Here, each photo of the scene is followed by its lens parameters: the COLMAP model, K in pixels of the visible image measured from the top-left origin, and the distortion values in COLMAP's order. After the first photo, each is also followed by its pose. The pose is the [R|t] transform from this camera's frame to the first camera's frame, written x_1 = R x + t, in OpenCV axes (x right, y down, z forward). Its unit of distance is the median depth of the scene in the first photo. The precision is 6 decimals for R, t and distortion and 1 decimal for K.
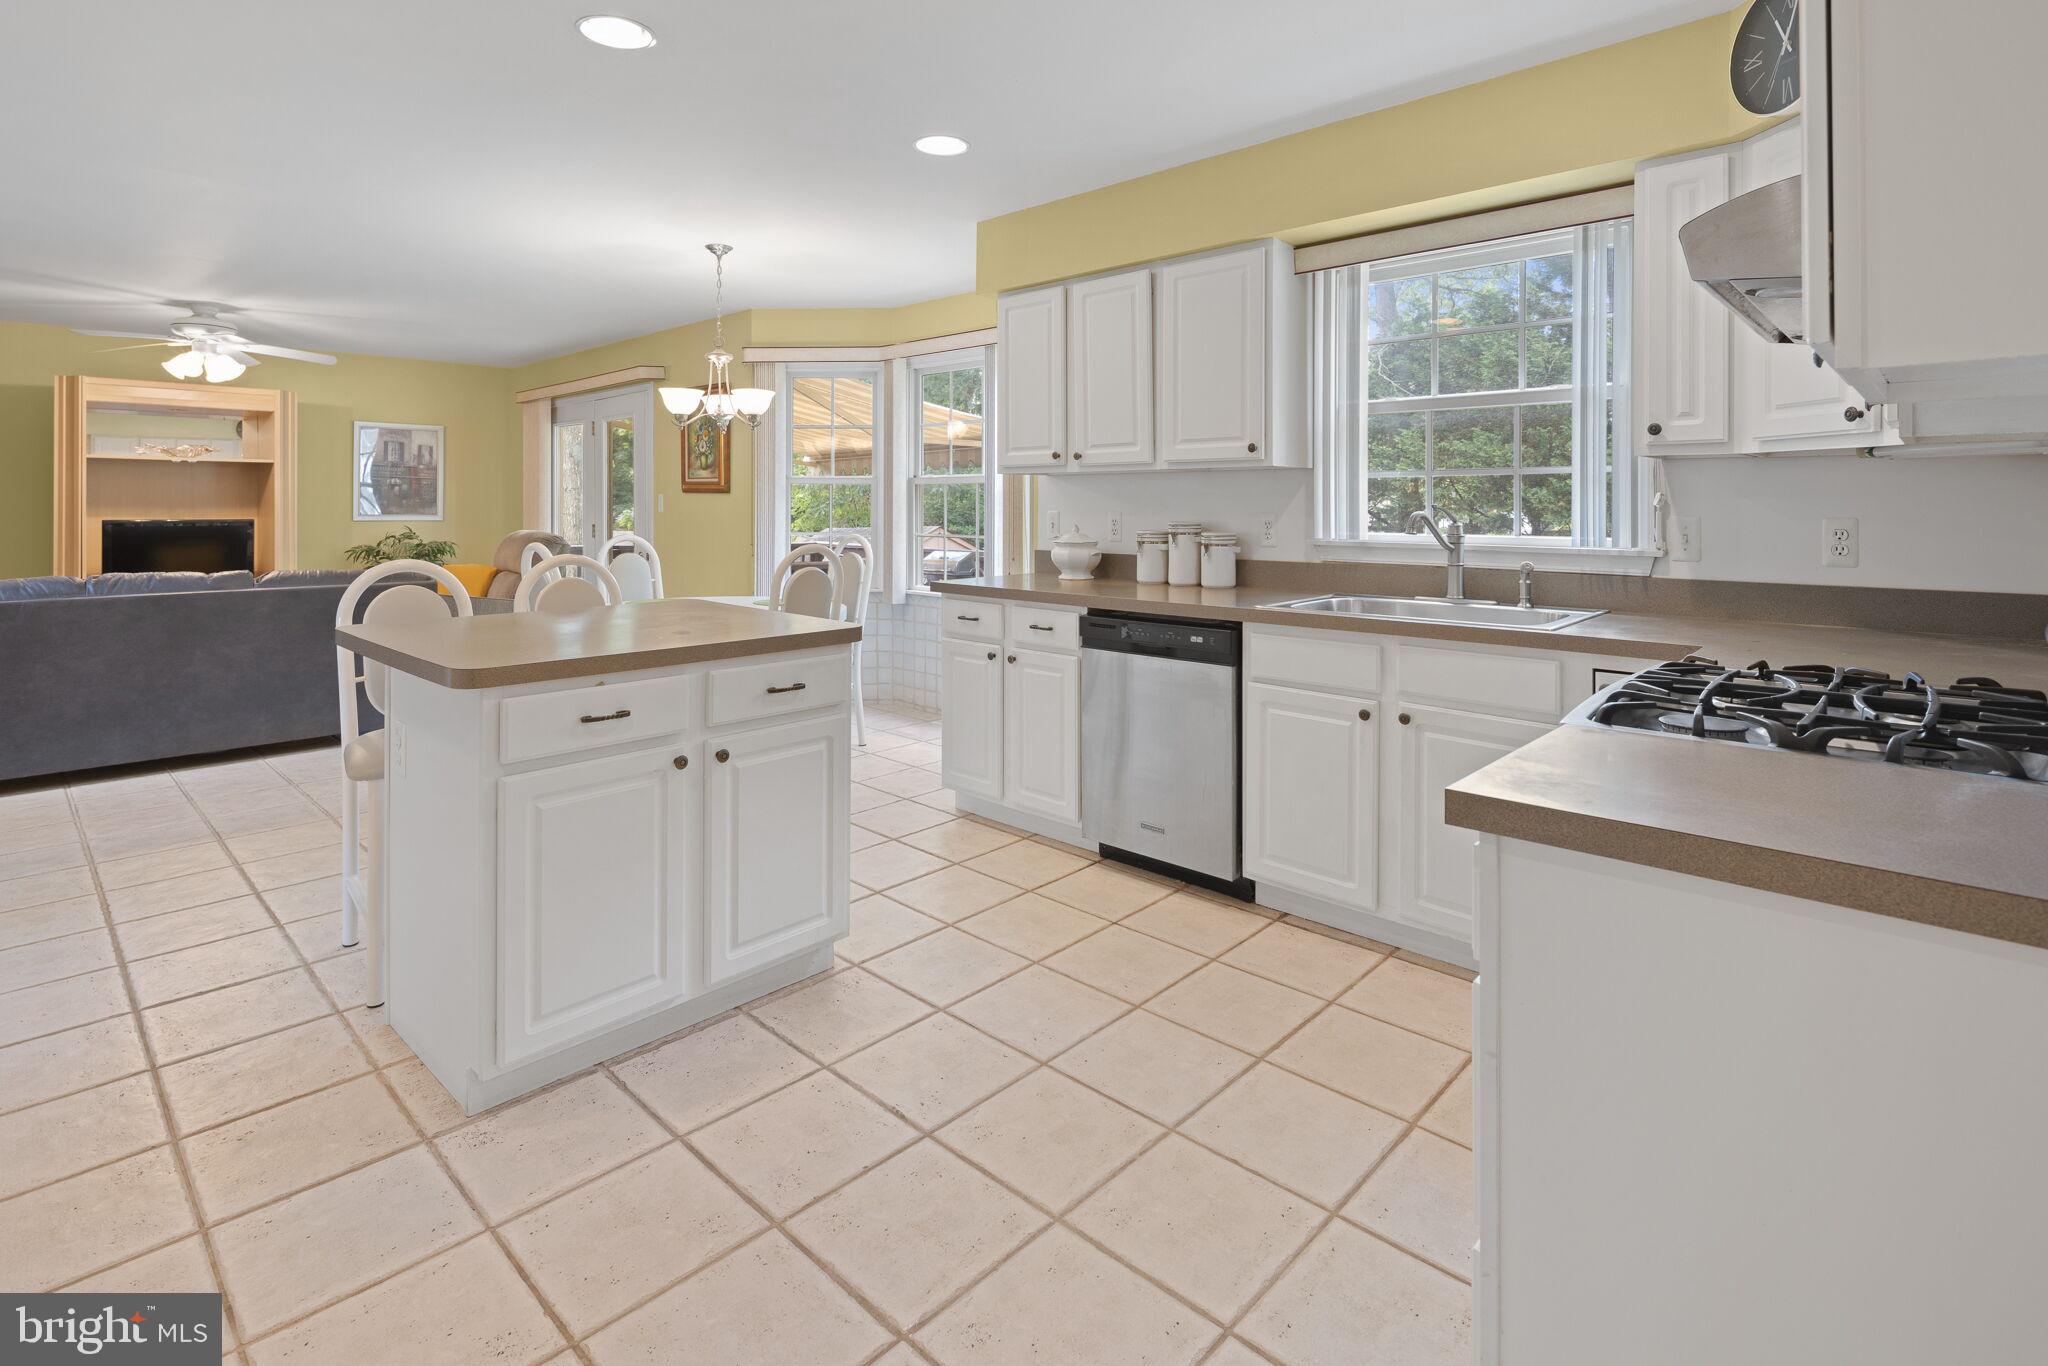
lens RADIAL K [[1020.5, 0, 990.2], [0, 1020.5, 486.2], [0, 0, 1]] dist [-0.001048, -0.002354]
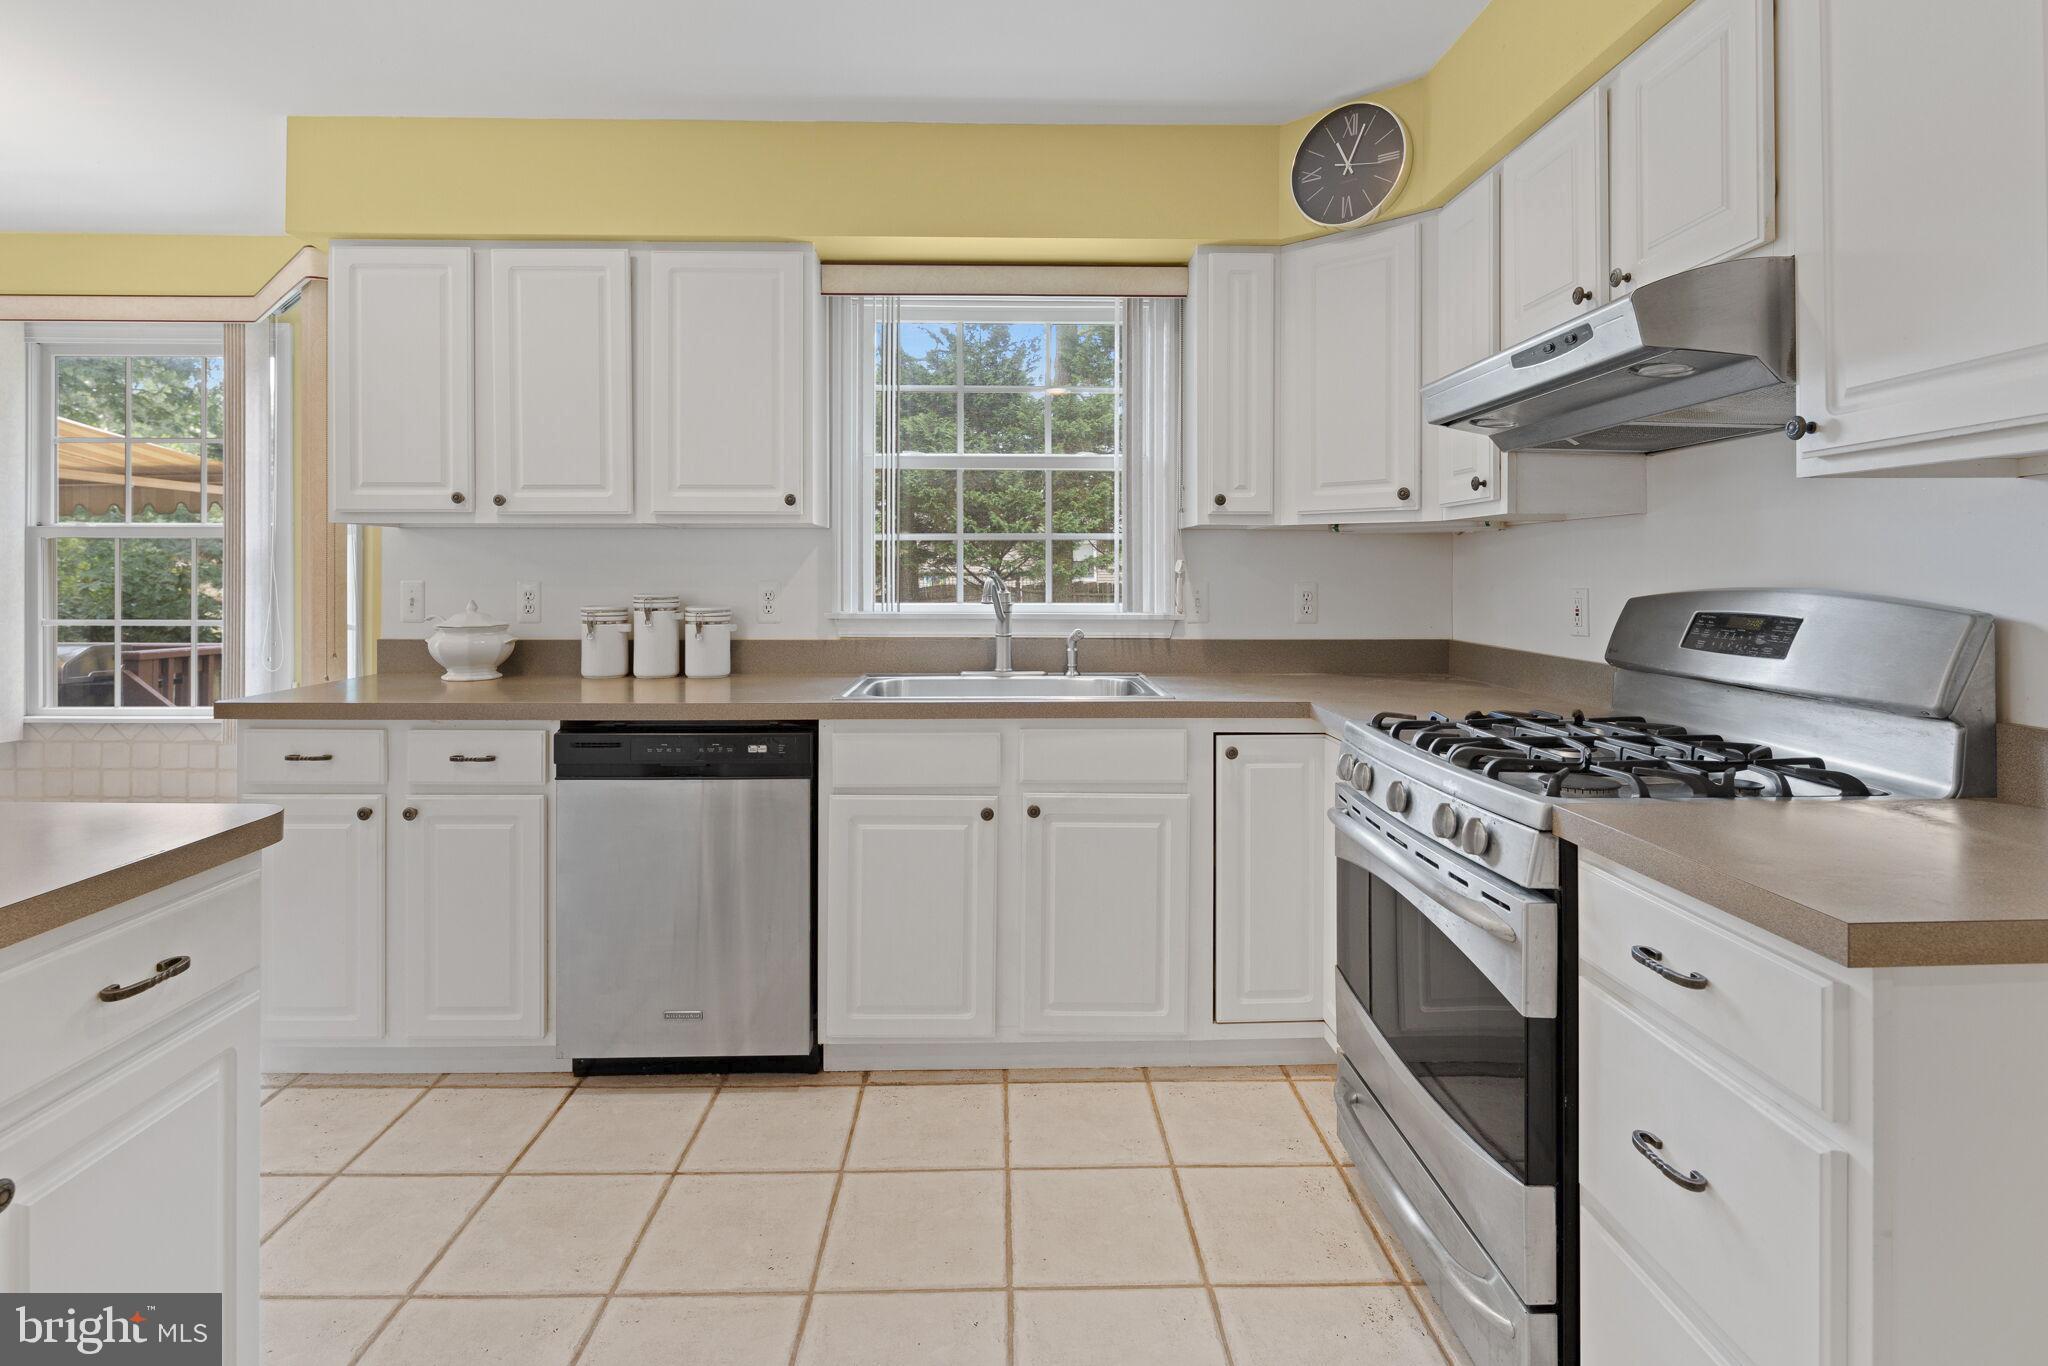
lens RADIAL K [[1020.5, 0, 1029.0], [0, 1020.5, 565.3], [0, 0, 1]] dist [-0.001048, -0.002354]
pose [[0.688720, 0.006498, 0.724998, -0.188415], [-0.012968, 0.999910, 0.003357, 0.008378], [-0.724911, -0.011714, 0.688743, 0.306485]]
